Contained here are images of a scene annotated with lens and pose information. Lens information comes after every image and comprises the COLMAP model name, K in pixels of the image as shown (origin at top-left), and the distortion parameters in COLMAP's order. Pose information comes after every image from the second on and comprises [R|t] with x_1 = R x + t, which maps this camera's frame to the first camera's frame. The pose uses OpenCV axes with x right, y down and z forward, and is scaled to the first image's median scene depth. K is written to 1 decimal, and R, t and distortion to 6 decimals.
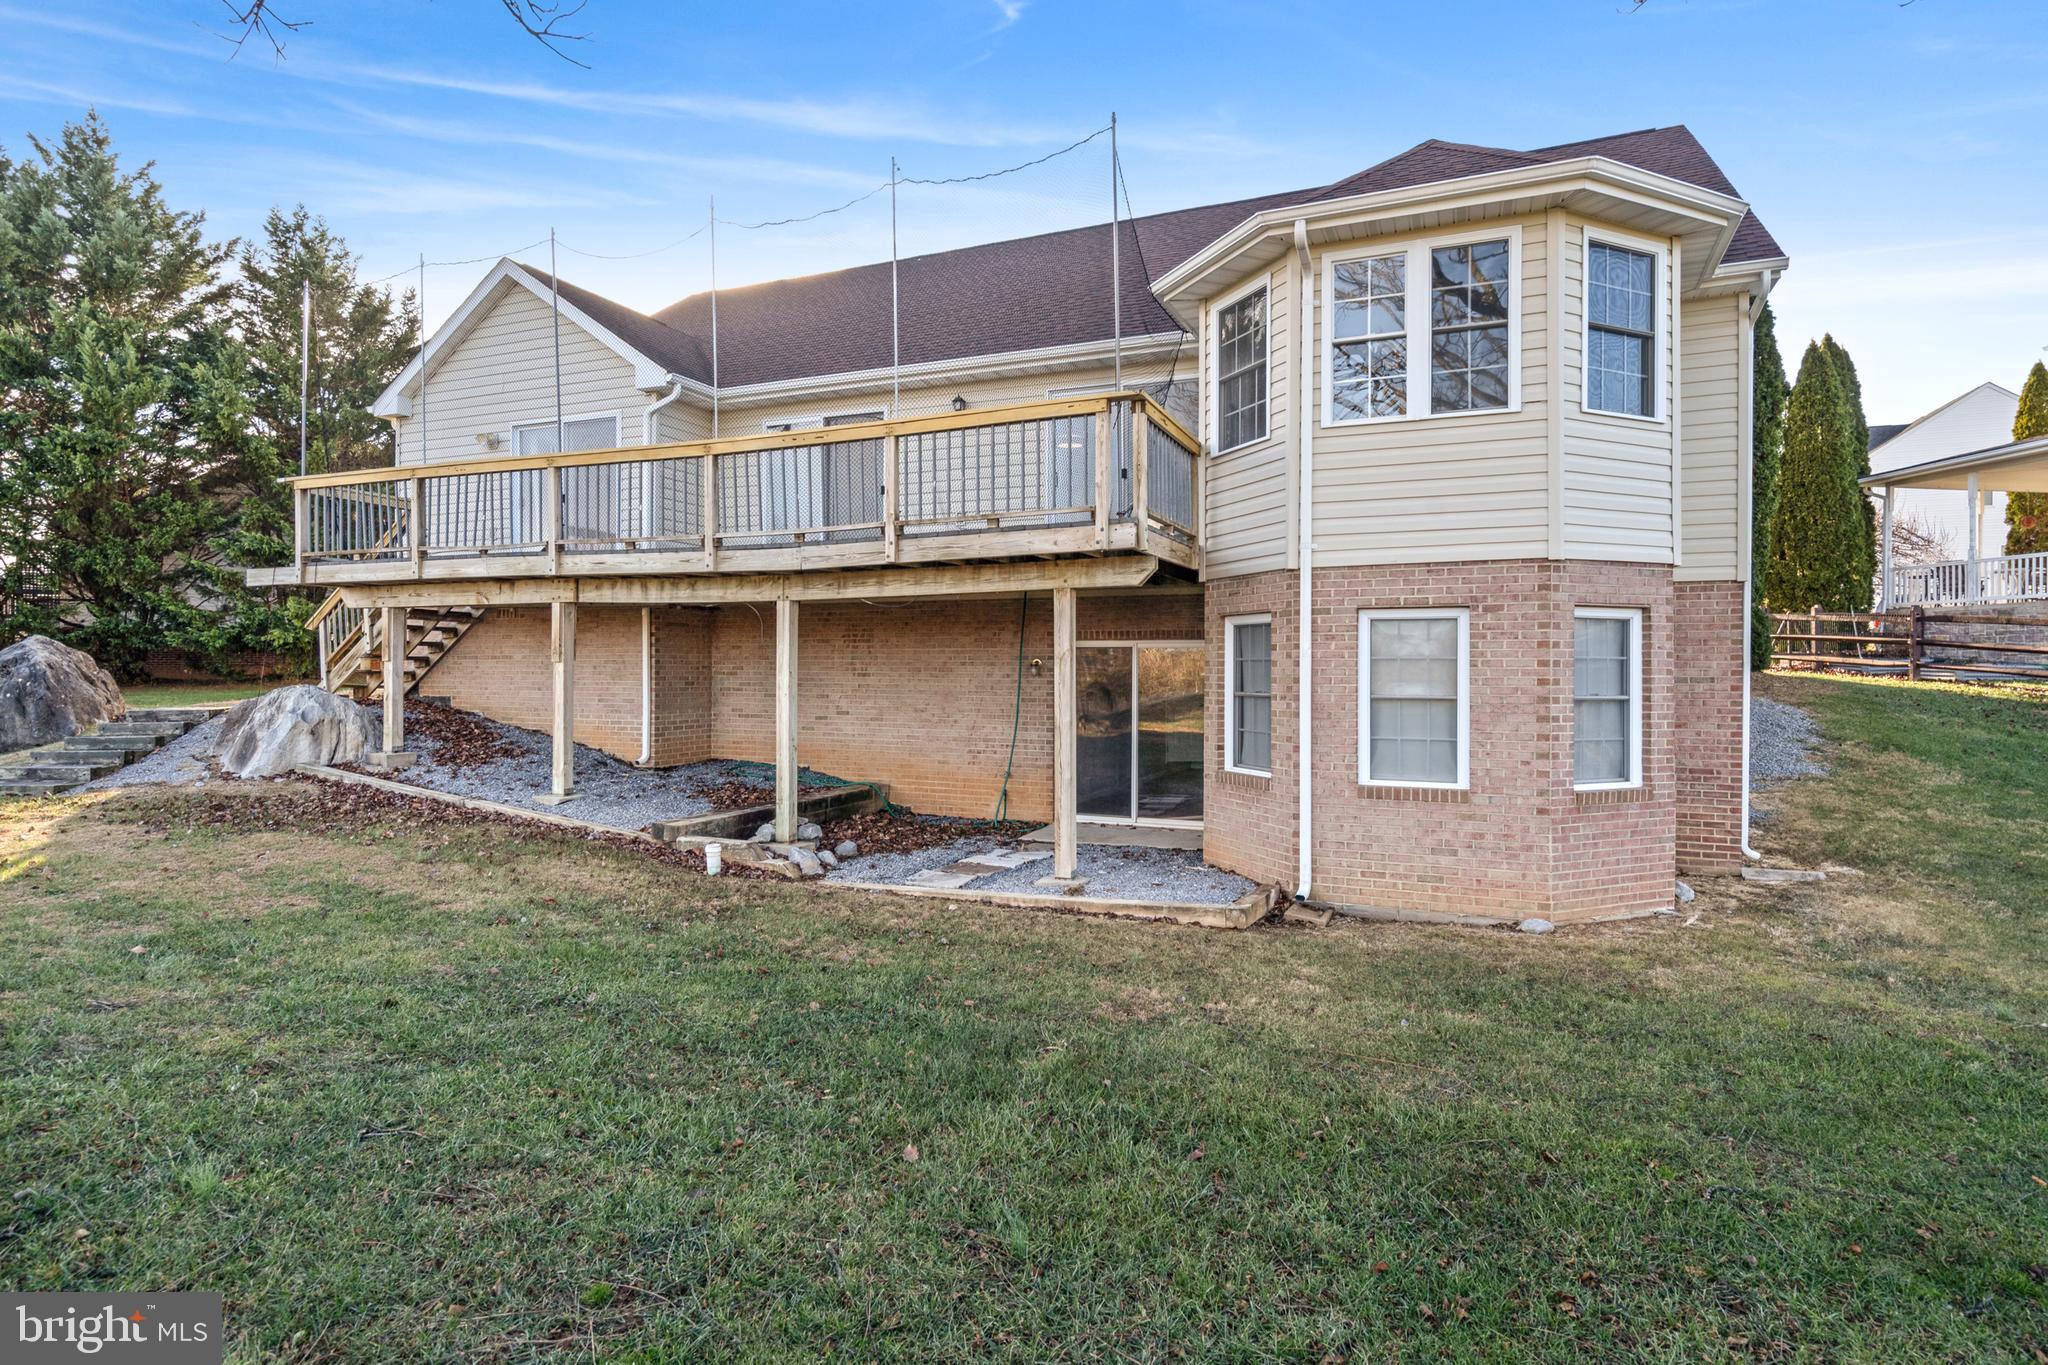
lens RADIAL K [[1094.7, 0, 1021.6], [0, 1094.7, 671.8], [0, 0, 1]] dist [-0.000913, -0.000559]
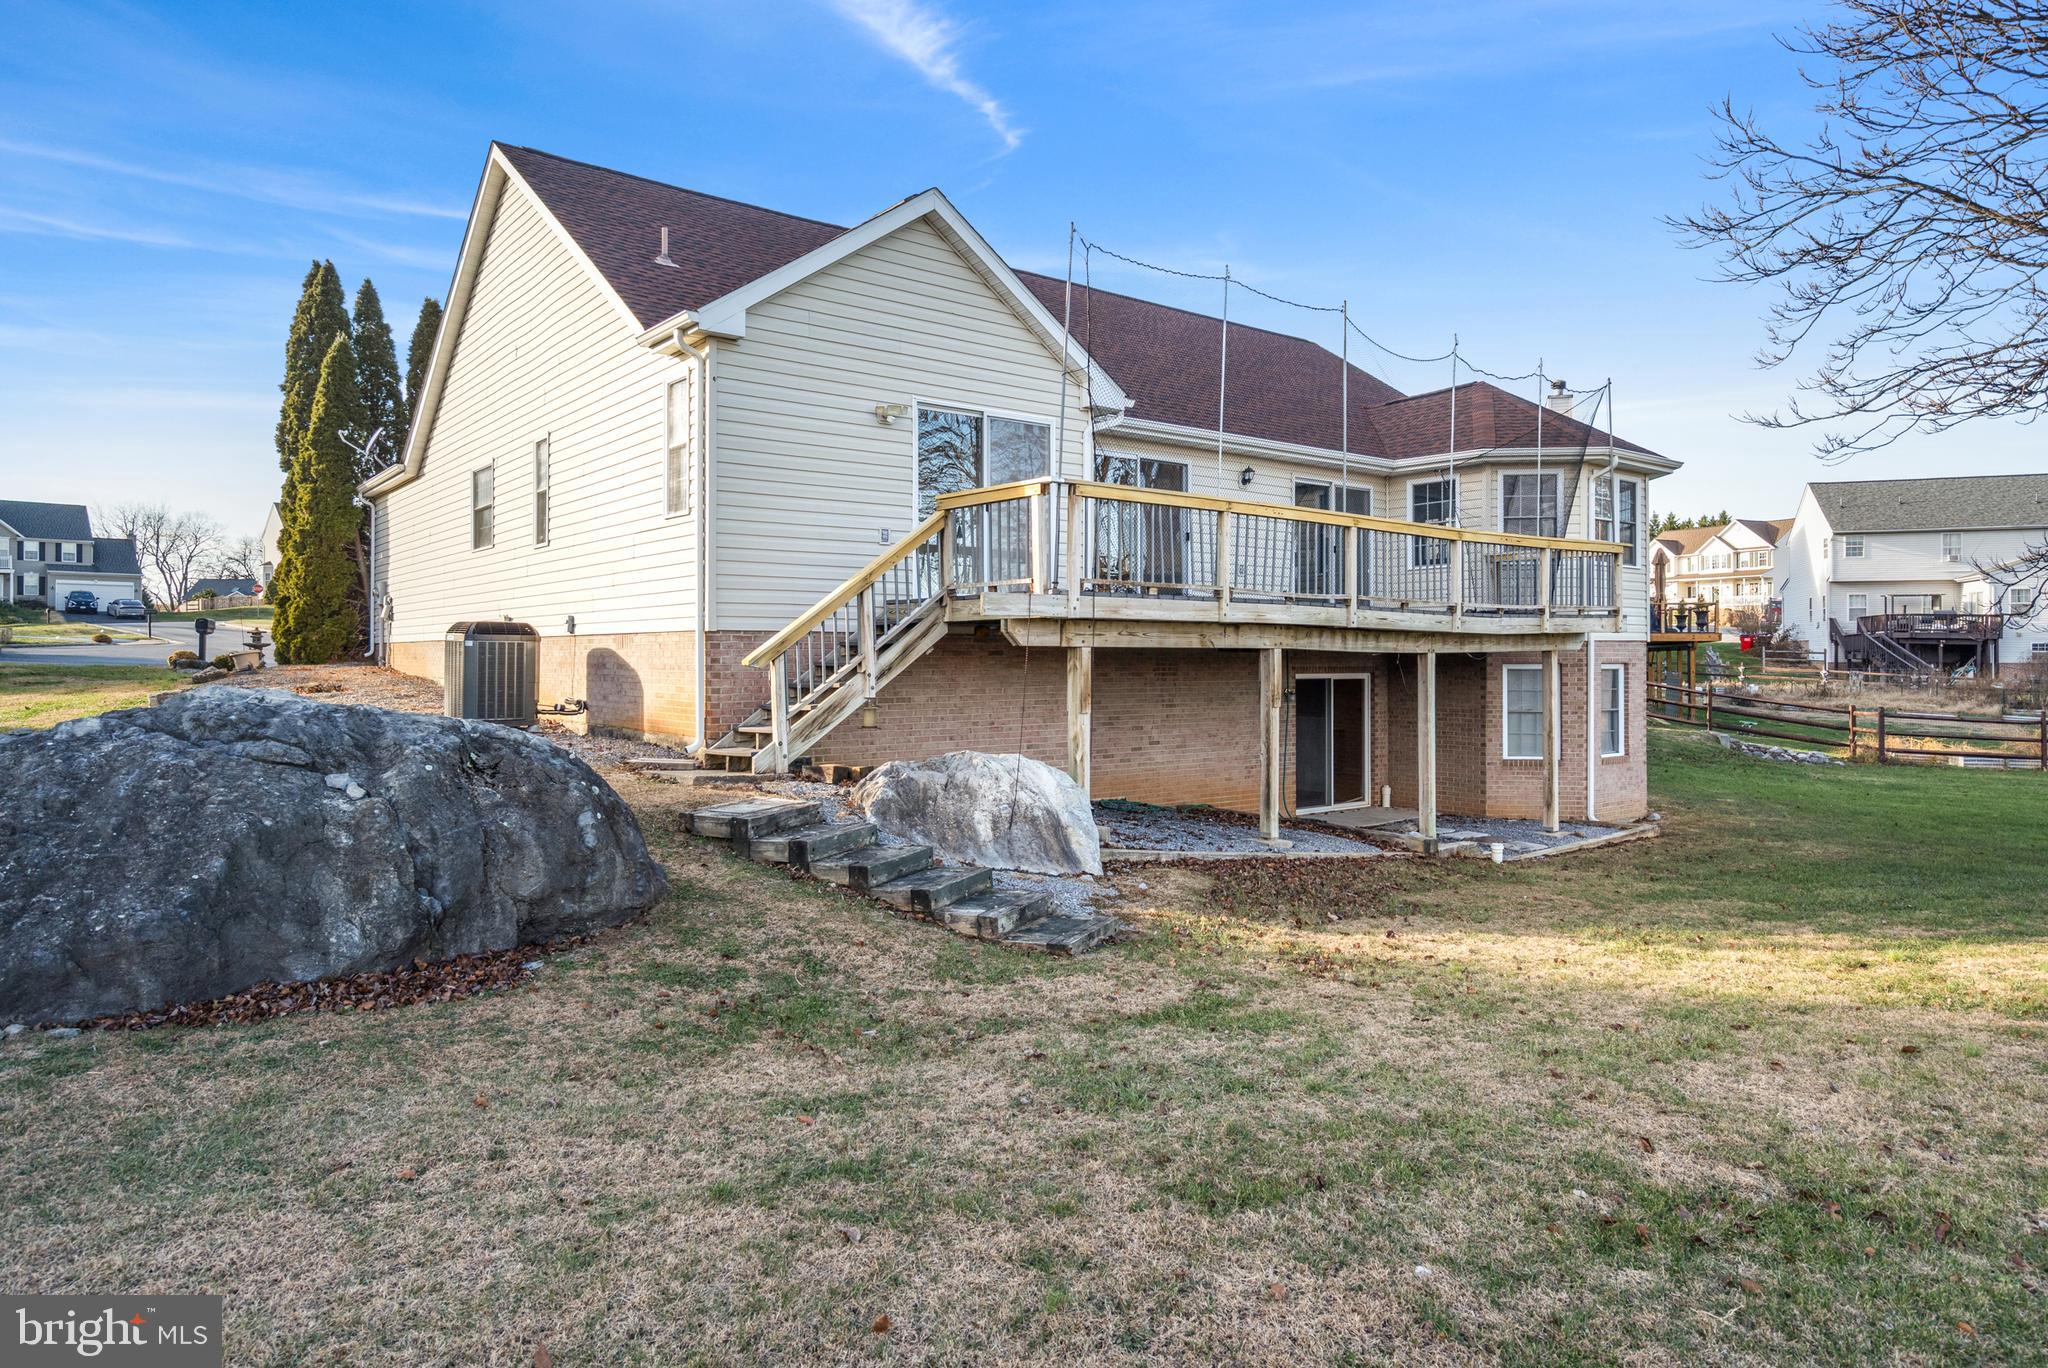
lens RADIAL K [[1234.2, 0, 1021.7], [0, 1234.2, 669.2], [0, 0, 1]] dist [0.005700, -0.001724]
pose [[0.476162, -0.011839, 0.879278, -1.717736], [0.003448, 0.999927, 0.011596, -0.064922], [-0.879351, -0.002490, 0.476168, 0.739264]]
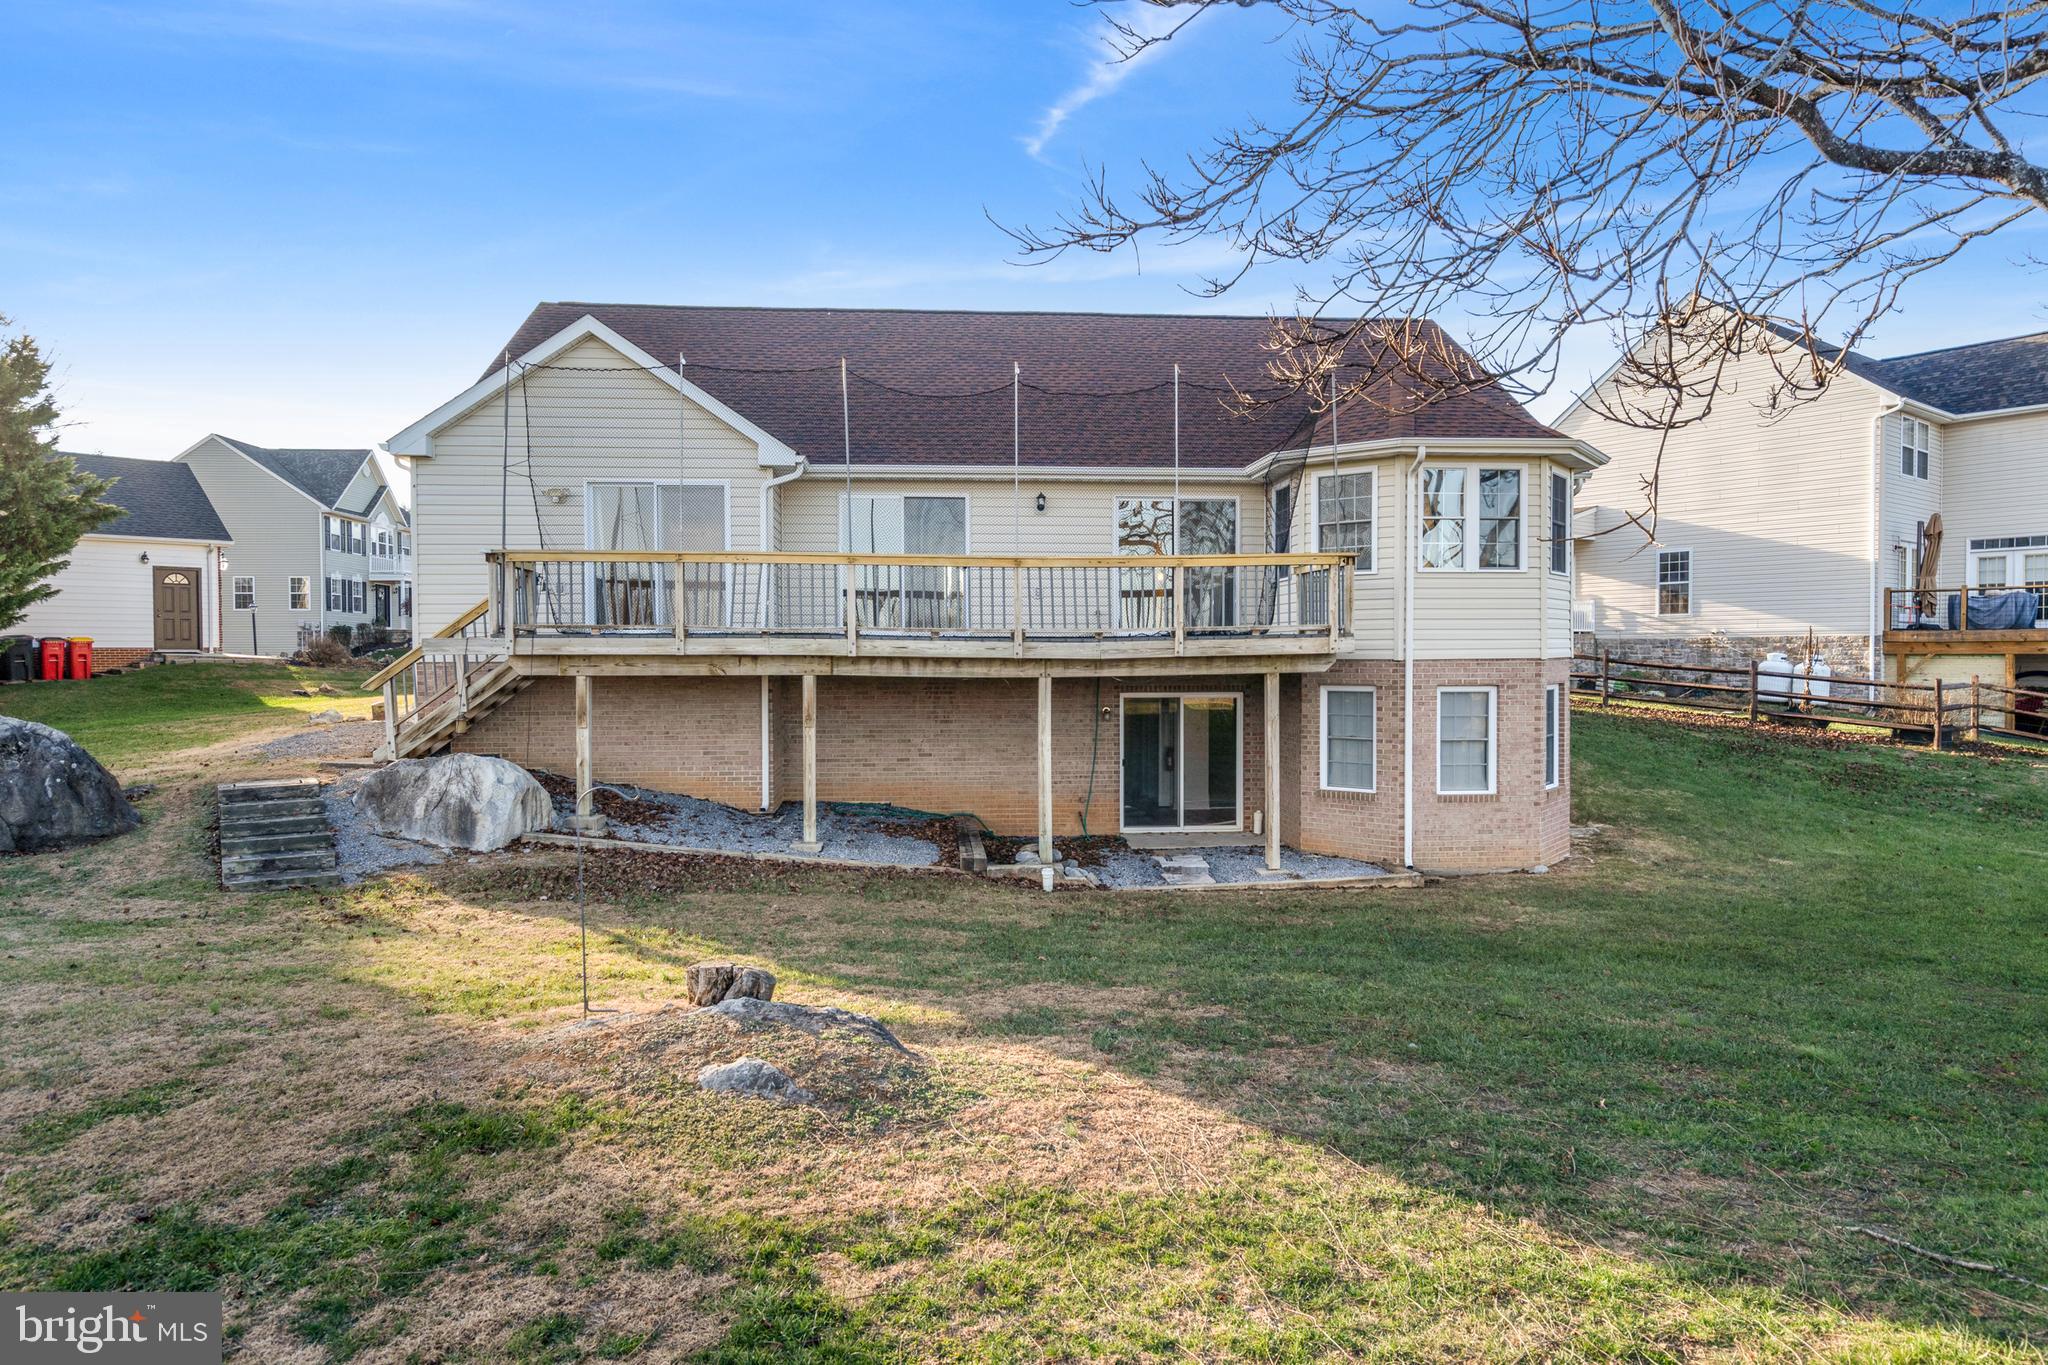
lens RADIAL K [[1234.2, 0, 1019.2], [0, 1234.2, 687.5], [0, 0, 1]] dist [0.005700, -0.001724]
pose [[0.879614, -0.019289, 0.475297, -0.941997], [0.006783, 0.999585, 0.028013, -0.094614], [-0.475640, -0.021417, 0.879379, -0.264797]]
